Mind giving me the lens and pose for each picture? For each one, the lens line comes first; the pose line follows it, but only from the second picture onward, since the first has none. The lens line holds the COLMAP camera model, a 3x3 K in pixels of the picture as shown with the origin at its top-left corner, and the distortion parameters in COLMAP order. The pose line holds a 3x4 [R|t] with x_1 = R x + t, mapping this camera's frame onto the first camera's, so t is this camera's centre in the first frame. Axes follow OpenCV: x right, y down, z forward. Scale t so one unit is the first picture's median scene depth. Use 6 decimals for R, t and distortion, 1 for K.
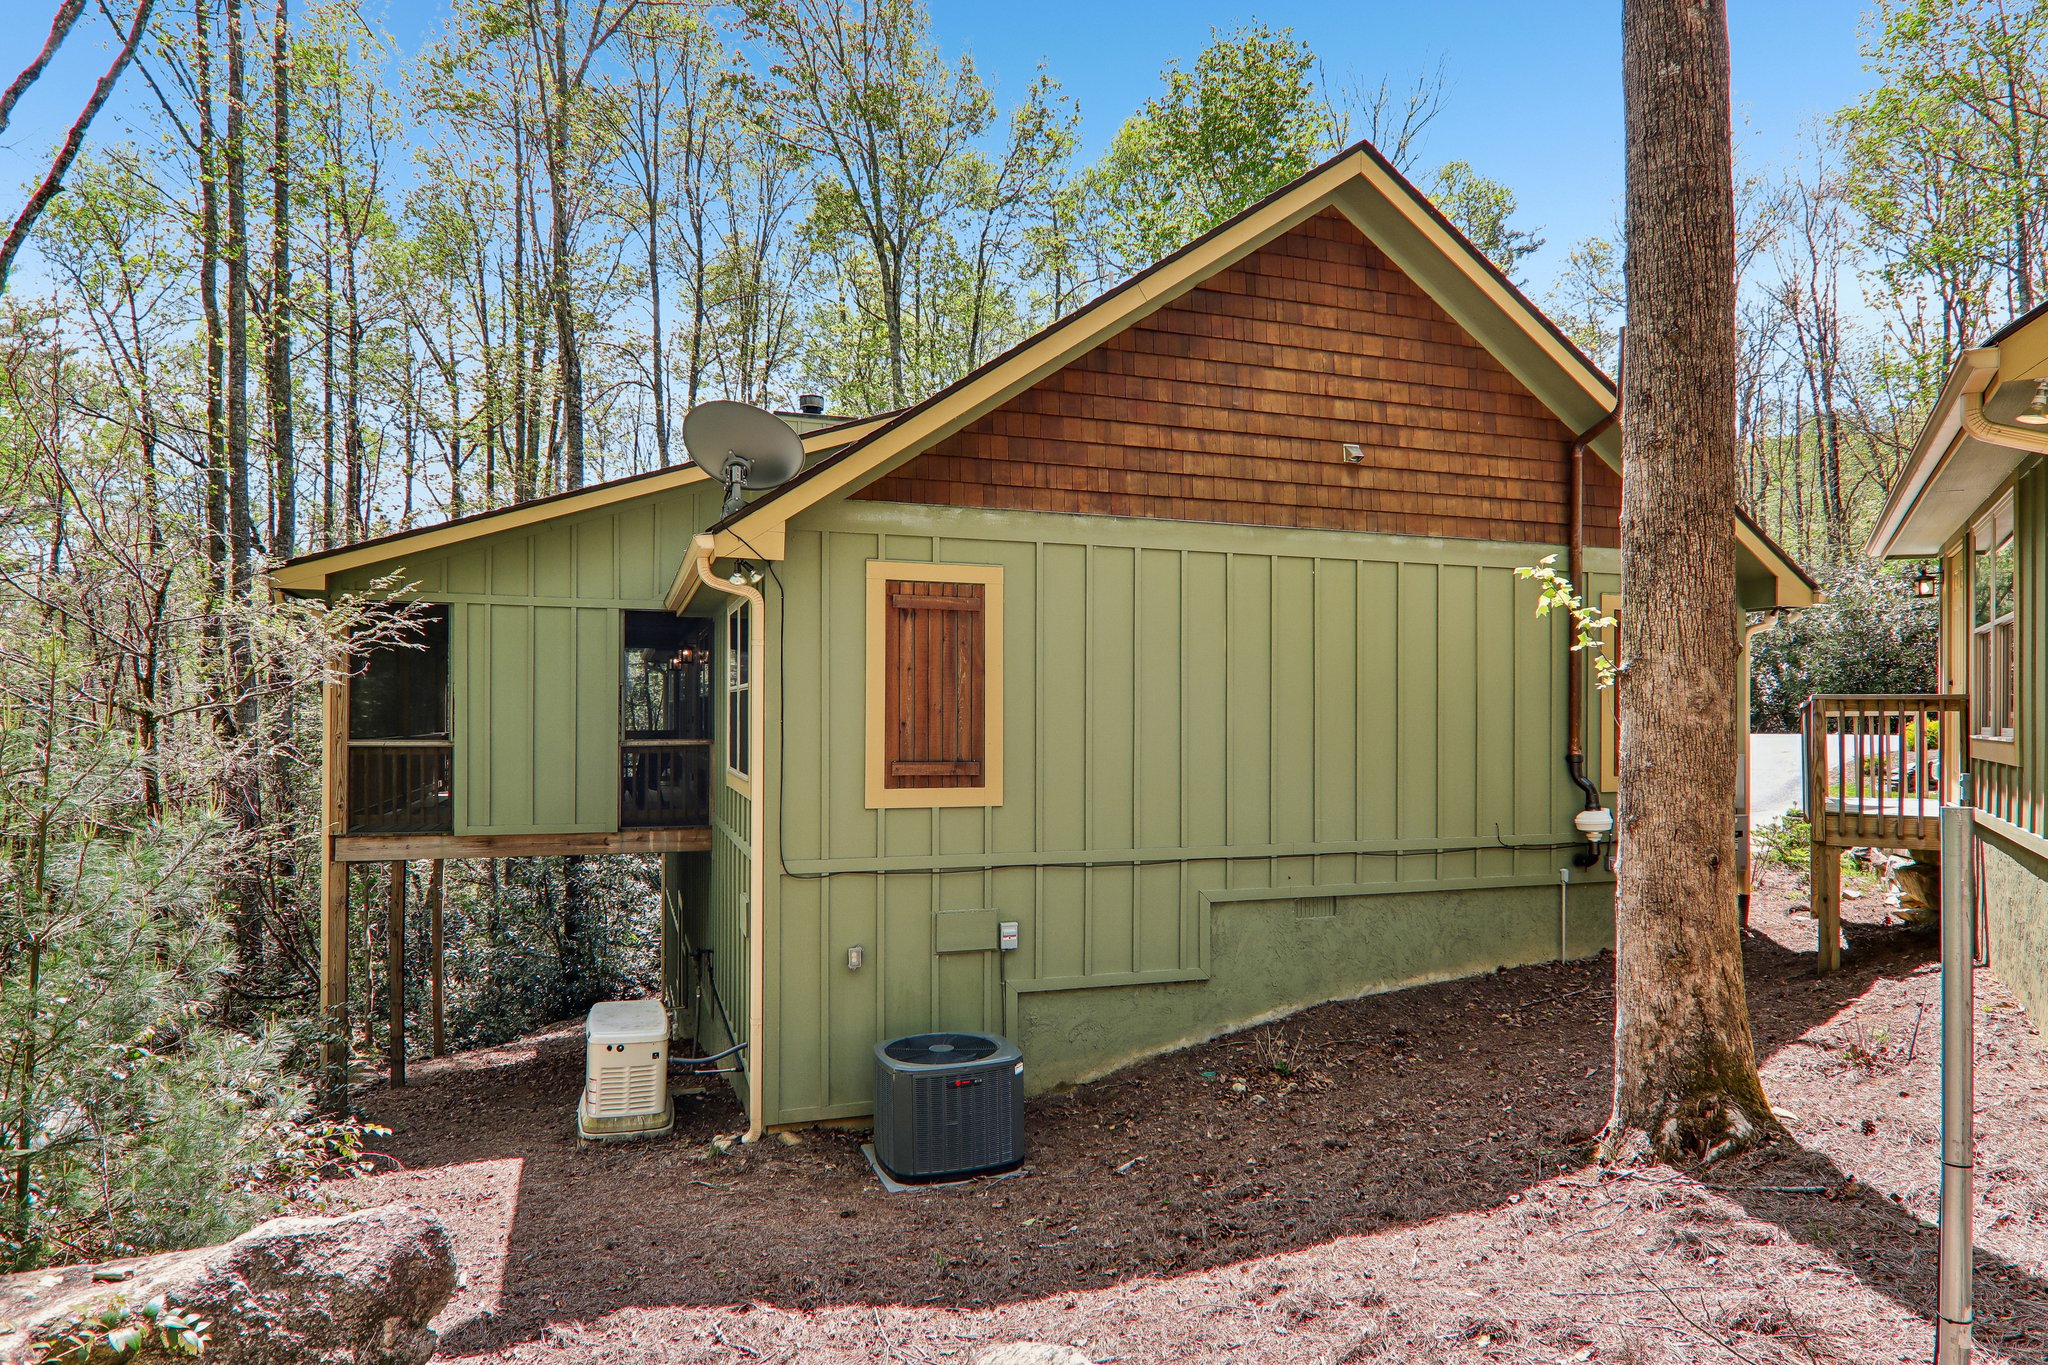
lens RADIAL K [[1178.4, 0, 1023.6], [0, 1178.4, 732.8], [0, 0, 1]] dist [-0.001835, -0.000538]
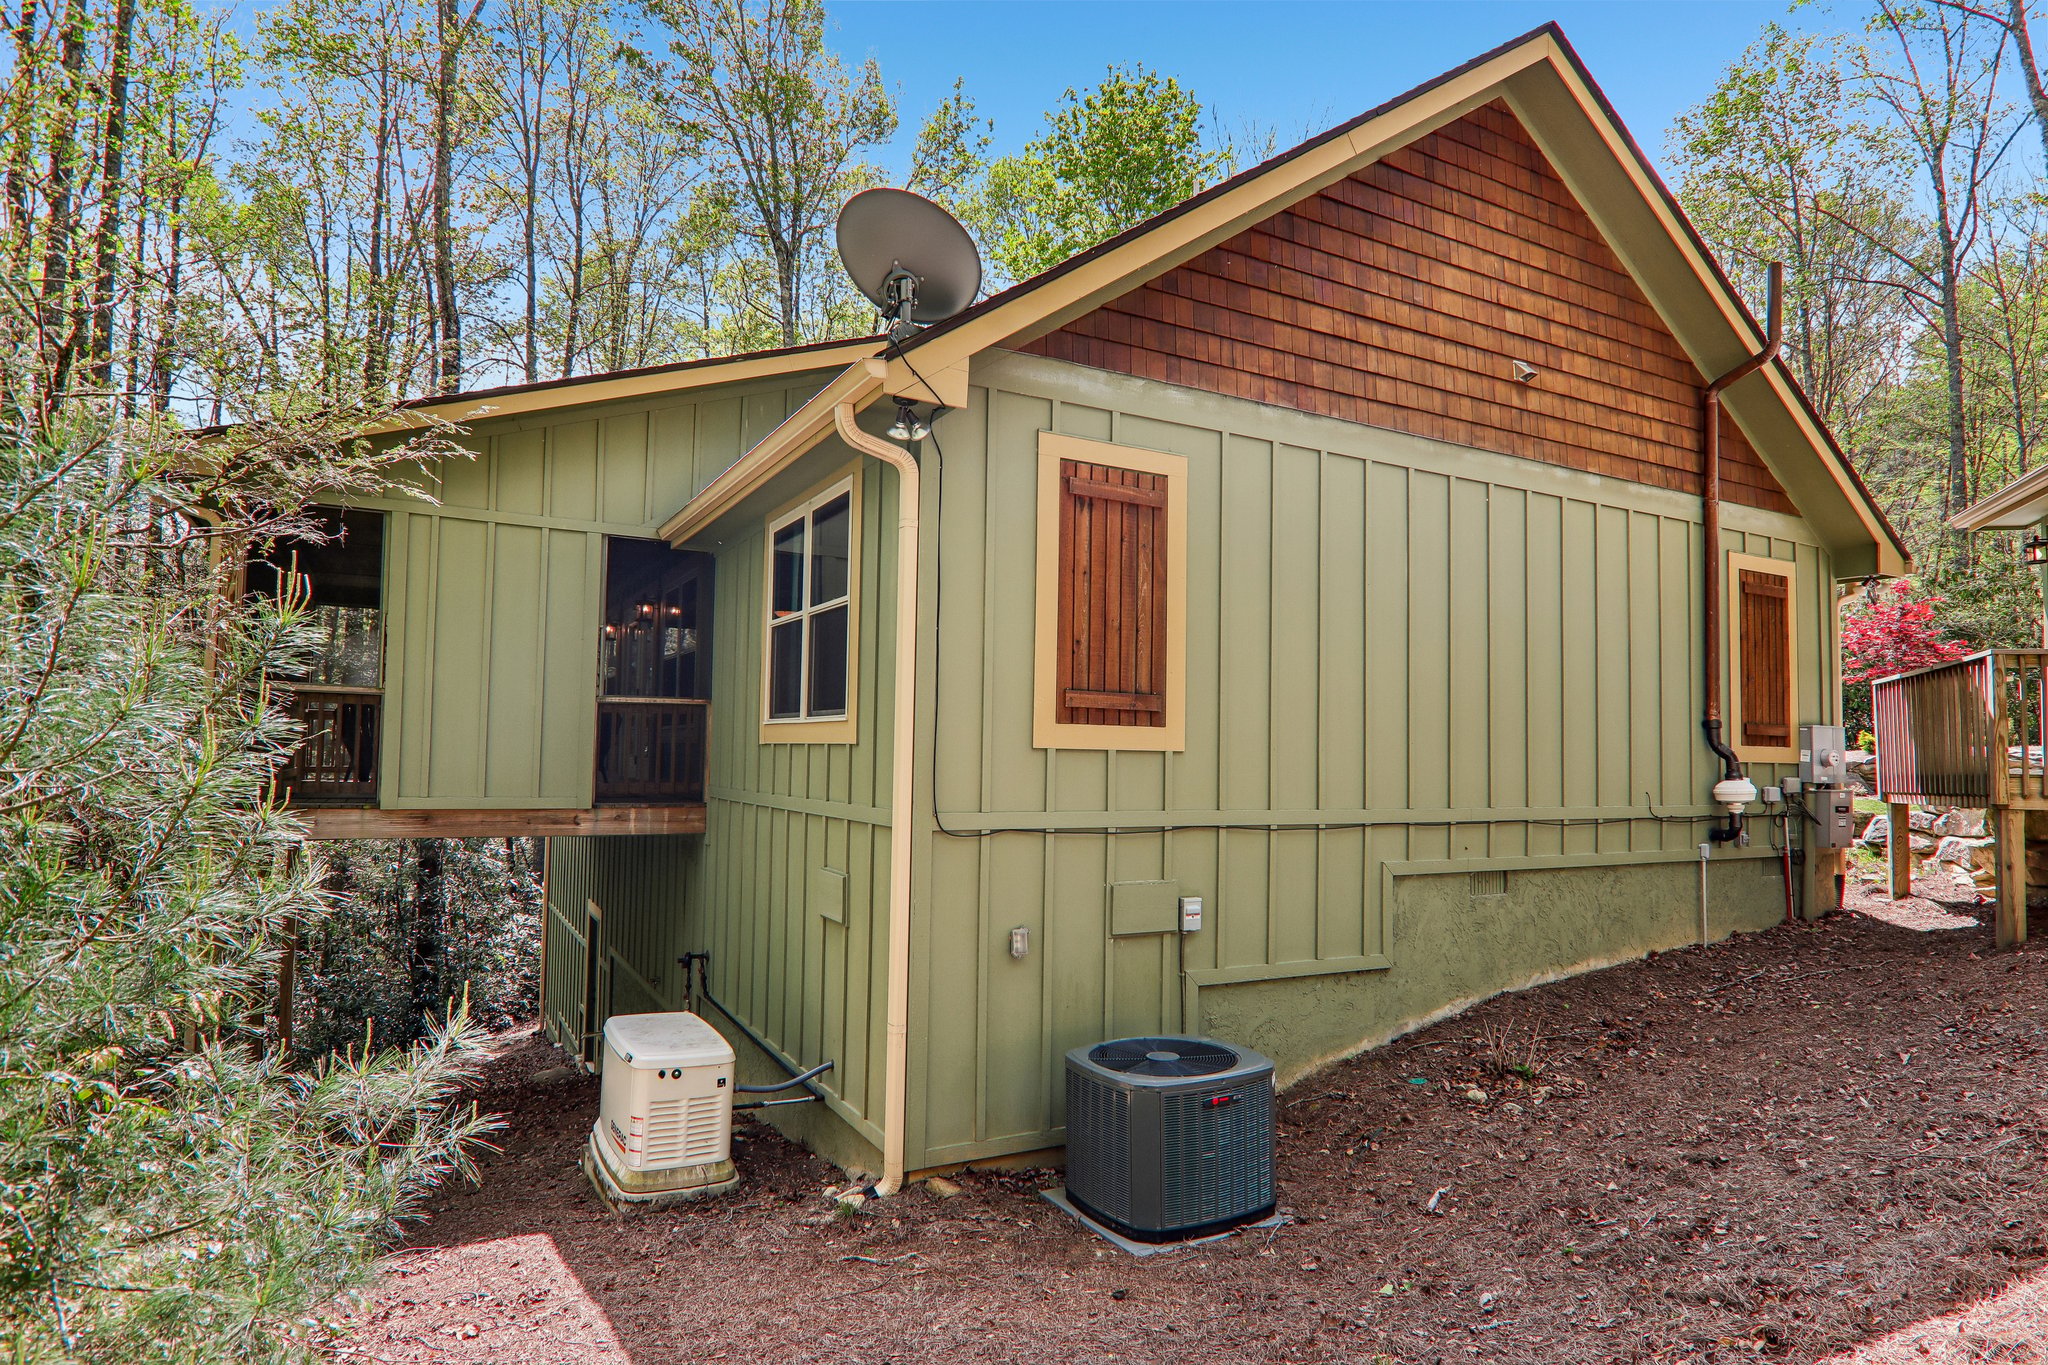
lens RADIAL K [[1130.2, 0, 1034.4], [0, 1130.2, 715.9], [0, 0, 1]] dist [0.001964, -0.015008]
pose [[0.985544, 0.019026, 0.168345, -0.236440], [-0.011401, 0.998870, -0.046144, 0.070947], [-0.169033, 0.043558, 0.984647, 0.245051]]
